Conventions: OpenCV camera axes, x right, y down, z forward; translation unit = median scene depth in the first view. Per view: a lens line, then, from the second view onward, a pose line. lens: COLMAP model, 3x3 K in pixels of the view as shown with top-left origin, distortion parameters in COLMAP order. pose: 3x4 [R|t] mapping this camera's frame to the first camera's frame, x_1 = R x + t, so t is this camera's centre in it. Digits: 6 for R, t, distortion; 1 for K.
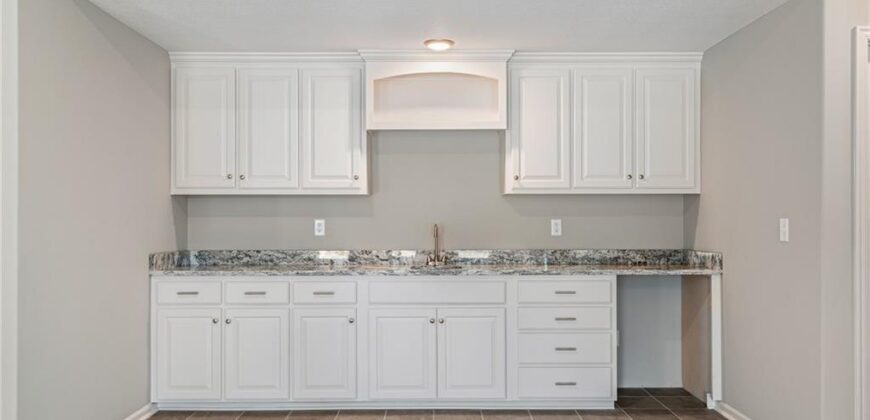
lens RADIAL K [[646.5, 0, 435.0], [0, 646.5, 210.0], [0, 0, 1]] dist [0.000961, 0.000118]
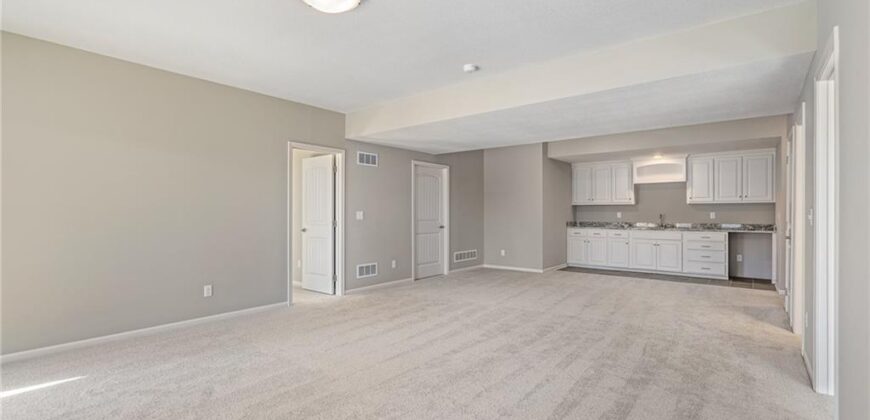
lens RADIAL K [[395.6, 0, 433.2], [0, 395.6, 212.9], [0, 0, 1]] dist [0.000313, 0.000008]
pose [[0.766334, 0.000721, -0.642442, 0.379788], [0.002437, 0.999989, 0.004028, 0.006518], [0.642437, -0.004652, 0.766324, -1.092316]]
